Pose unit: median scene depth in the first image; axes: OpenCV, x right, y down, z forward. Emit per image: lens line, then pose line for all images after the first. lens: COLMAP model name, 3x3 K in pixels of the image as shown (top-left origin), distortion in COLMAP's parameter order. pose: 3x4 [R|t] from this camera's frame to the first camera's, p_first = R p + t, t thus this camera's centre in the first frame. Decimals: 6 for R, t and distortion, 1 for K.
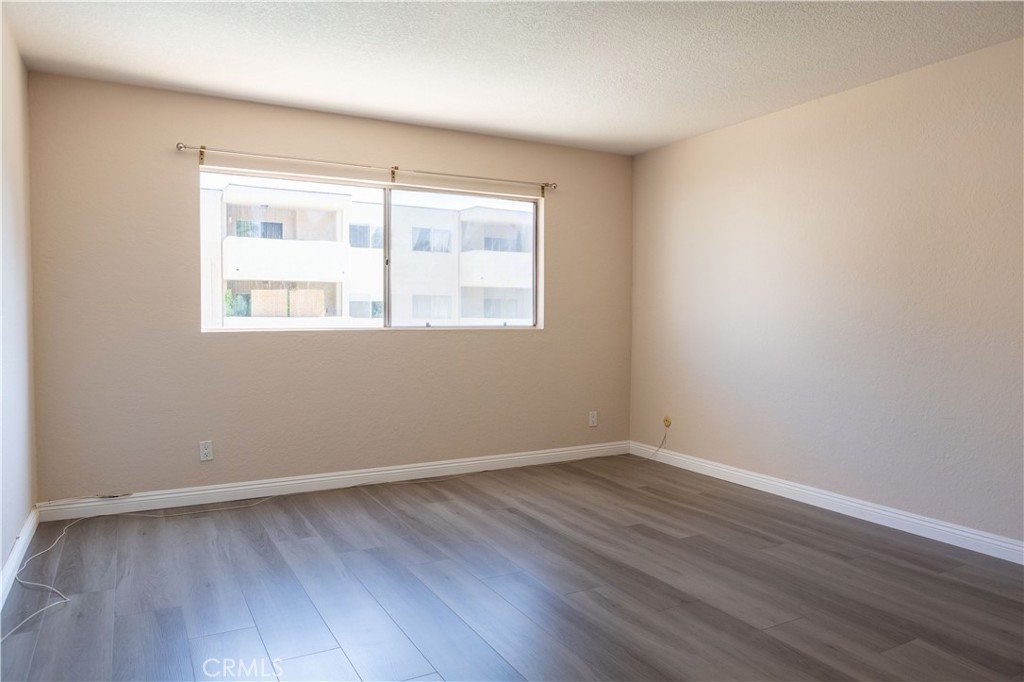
lens RADIAL K [[690.9, 0, 489.5], [0, 690.9, 347.2], [0, 0, 1]] dist [-0.027115, 0.016046]
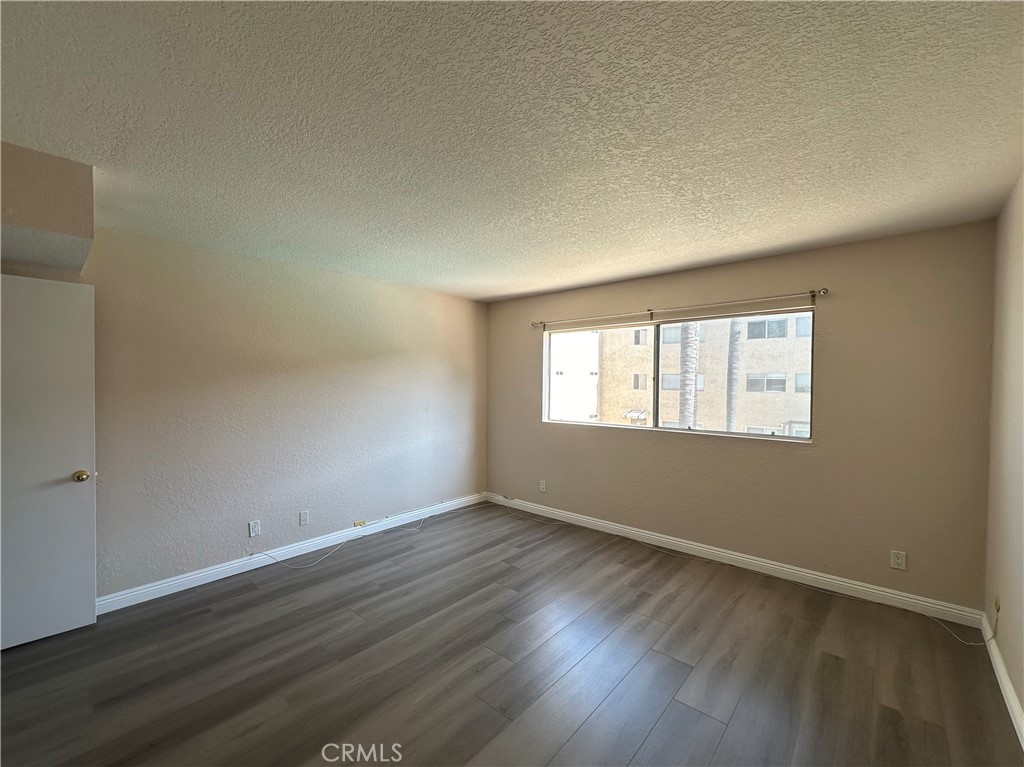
lens RADIAL K [[431.5, 0, 487.2], [0, 431.5, 392.2], [0, 0, 1]] dist [-0.006044, 0.001202]
pose [[0.315628, 0.021774, -0.948633, 0.637986], [-0.041904, 0.999081, 0.008990, -0.106659], [0.947957, 0.036914, 0.316250, 0.496199]]
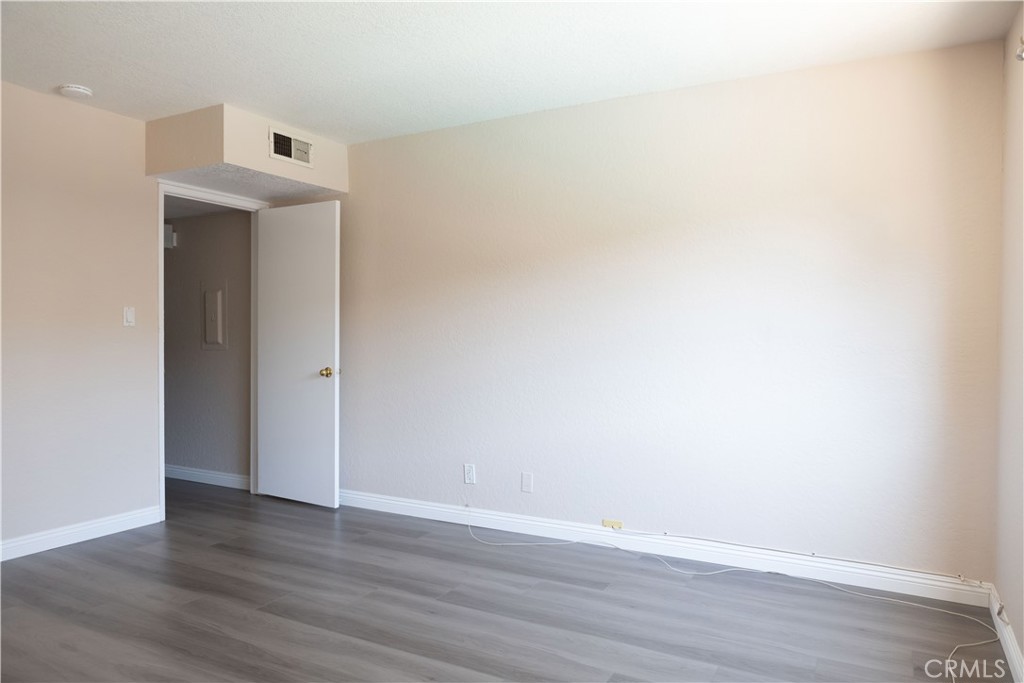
lens RADIAL K [[690.9, 0, 511.4], [0, 690.9, 346.1], [0, 0, 1]] dist [-0.027115, 0.016046]
pose [[-0.836257, 0.006052, -0.548304, 0.223044], [-0.033533, 0.997503, 0.062154, -0.074921], [0.547312, 0.070363, -0.833966, 1.239263]]
